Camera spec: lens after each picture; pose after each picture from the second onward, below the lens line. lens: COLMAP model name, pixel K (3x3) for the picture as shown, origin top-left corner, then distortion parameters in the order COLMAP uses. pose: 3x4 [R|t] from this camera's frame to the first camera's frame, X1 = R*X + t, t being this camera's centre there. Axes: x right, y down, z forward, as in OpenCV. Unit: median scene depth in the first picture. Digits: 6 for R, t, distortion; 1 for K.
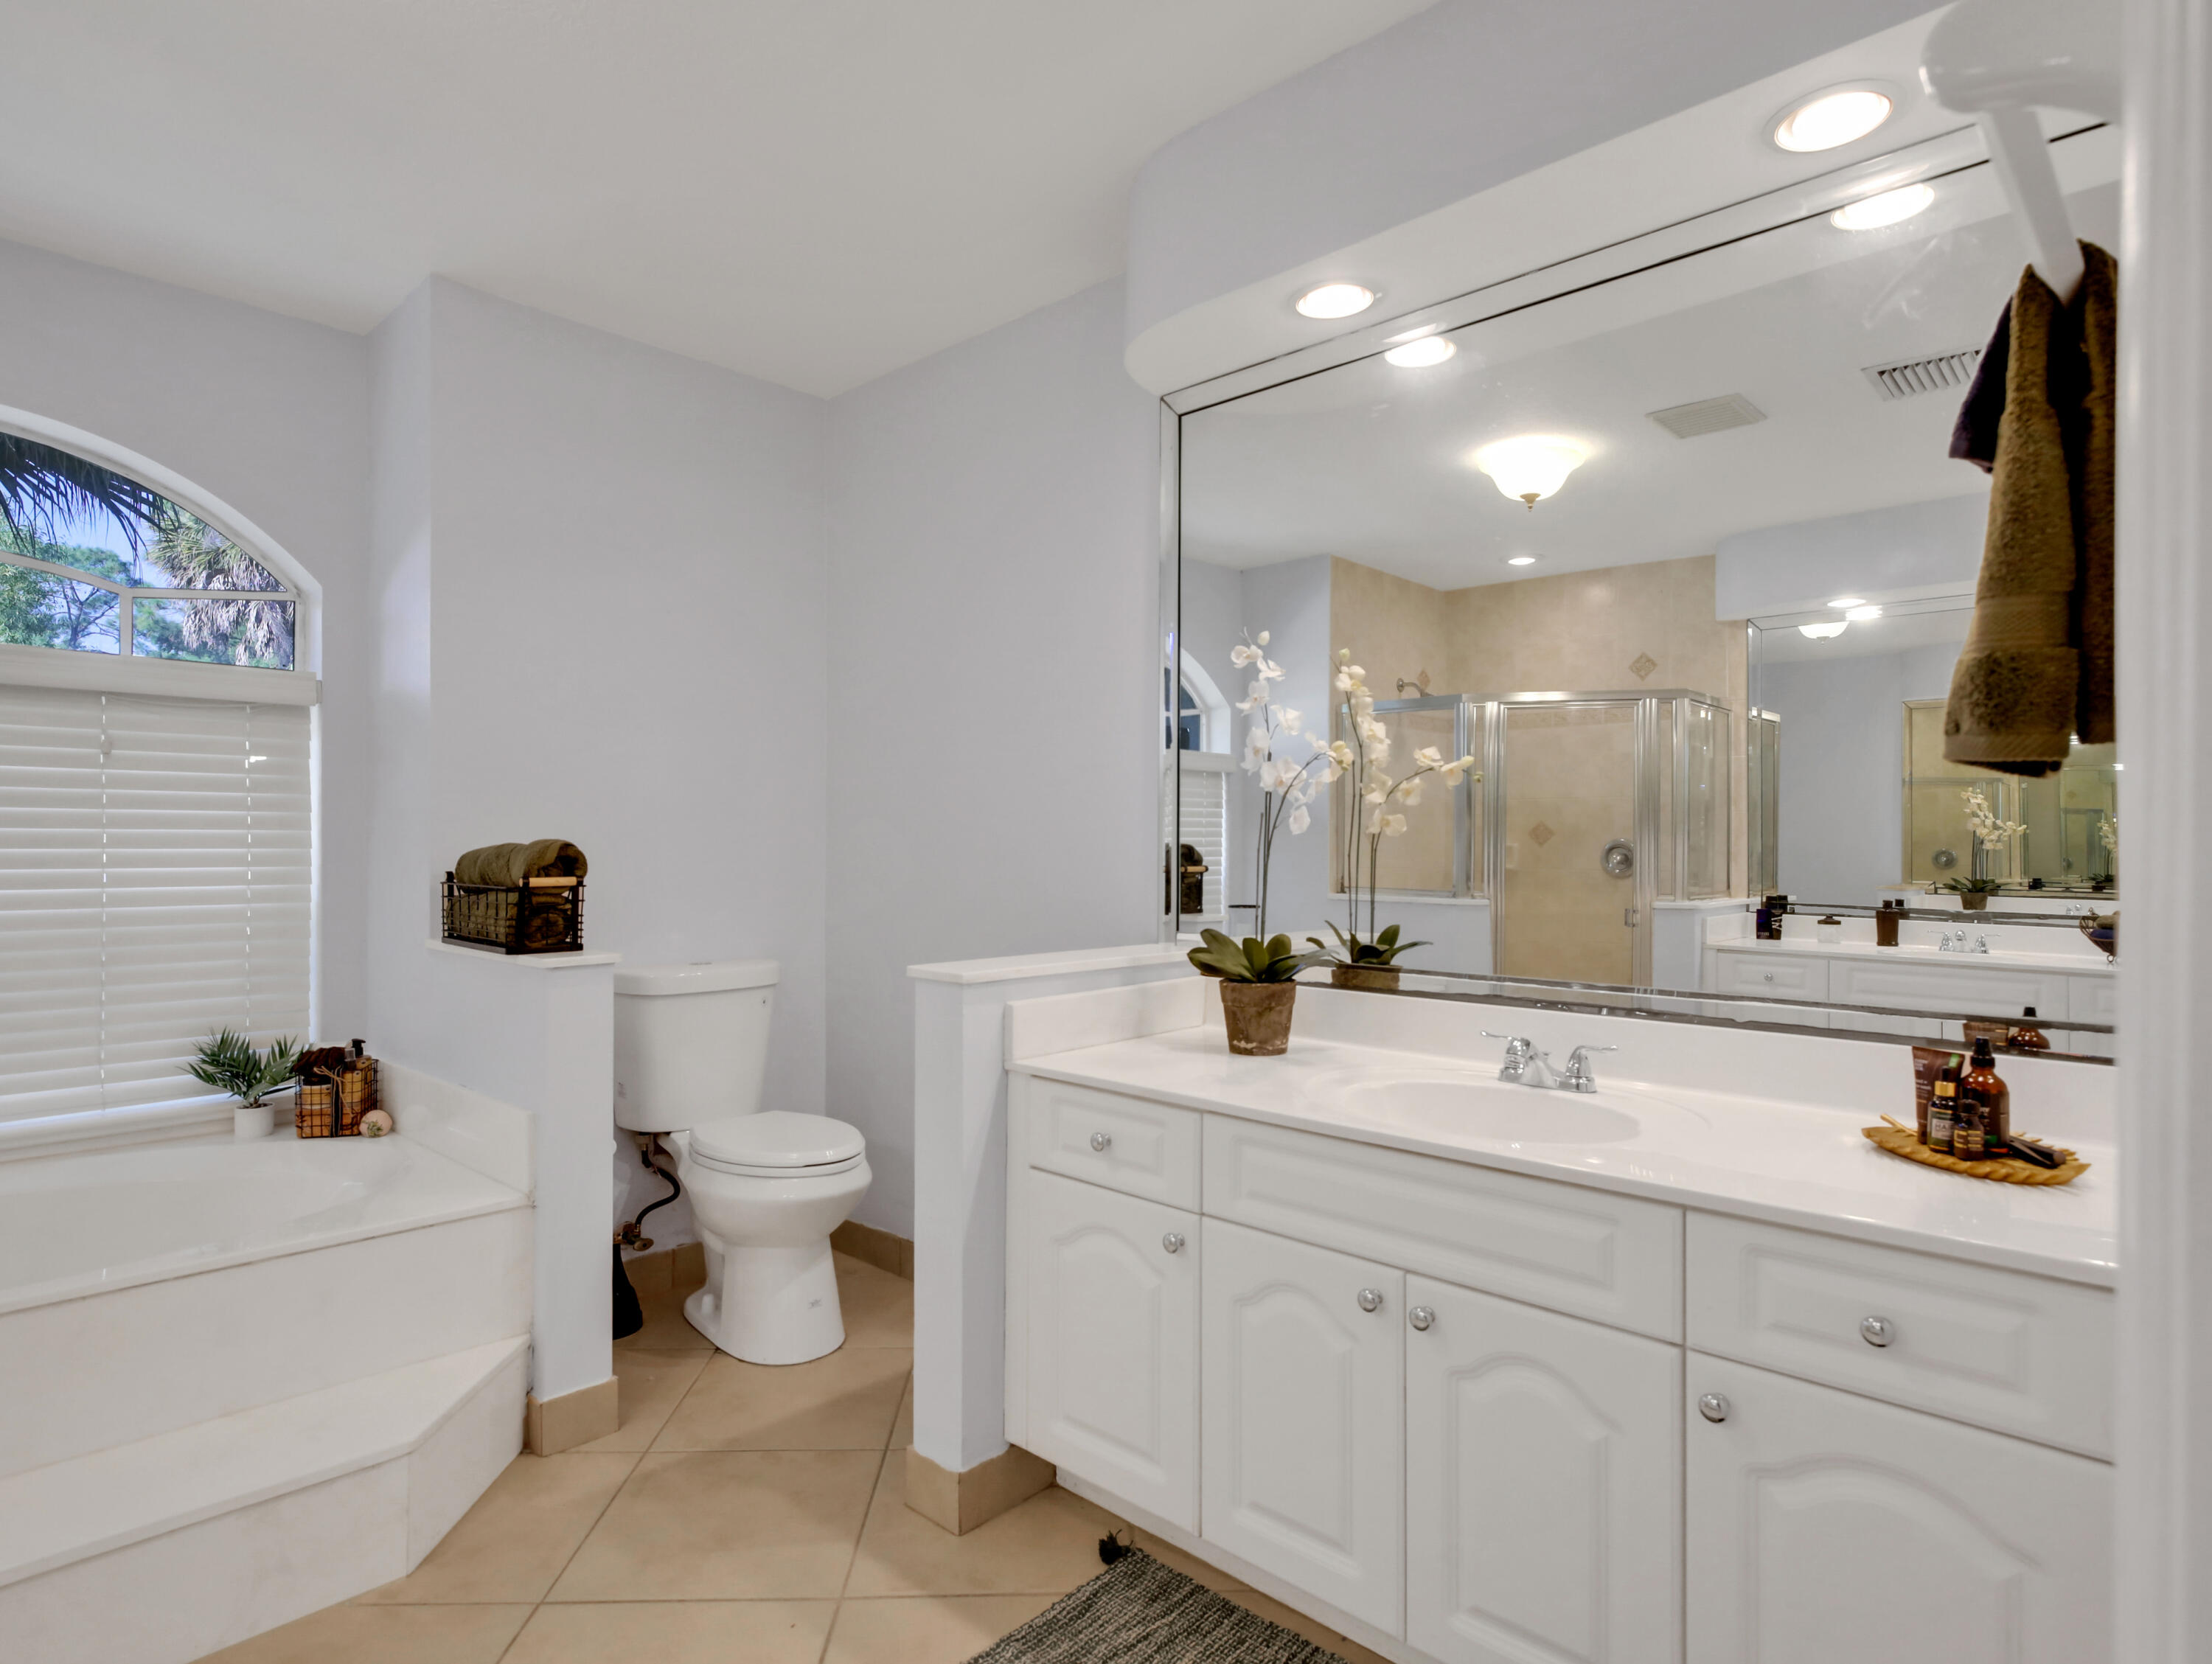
lens RADIAL K [[1215.1, 0, 1105.7], [0, 1215.1, 838.2], [0, 0, 1]] dist [0.010771, -0.001864]
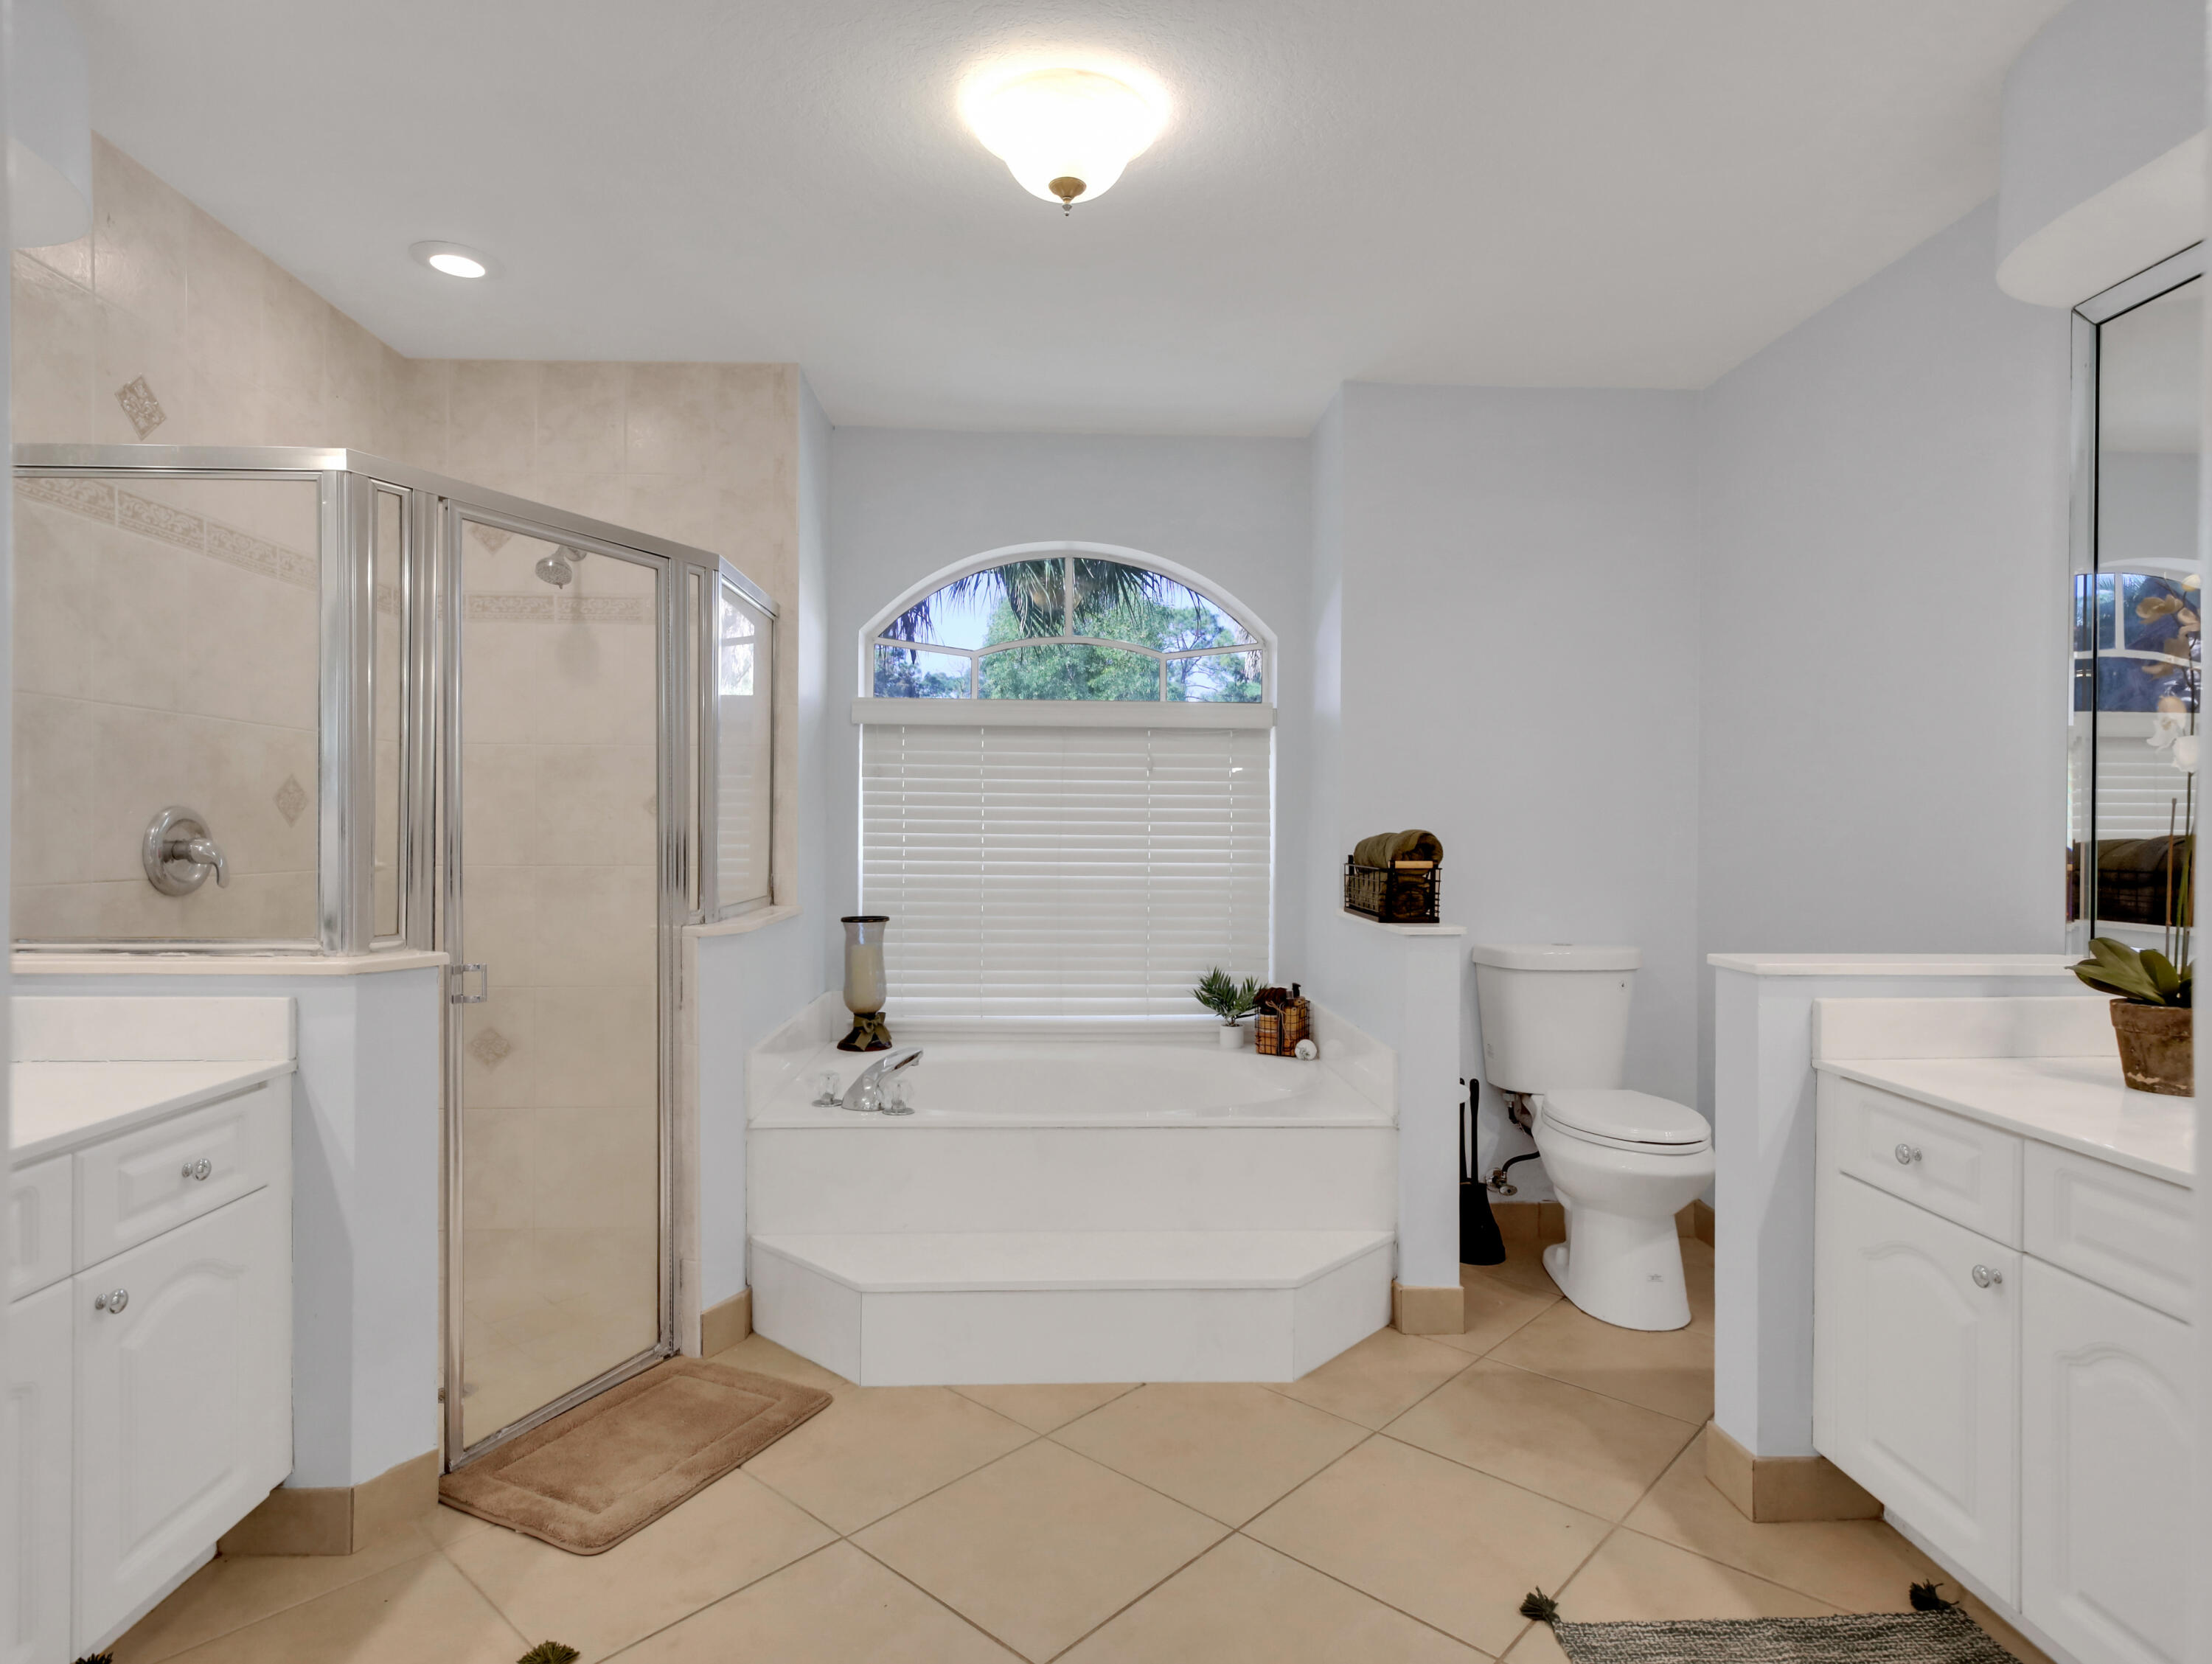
lens RADIAL K [[1211.2, 0, 1098.6], [0, 1211.2, 824.3], [0, 0, 1]] dist [0.009198, -0.006060]
pose [[0.716084, -0.000959, -0.698014, 0.161763], [-0.001799, 0.999993, -0.003219, 0.000119], [0.698012, 0.003560, 0.716077, -0.082015]]
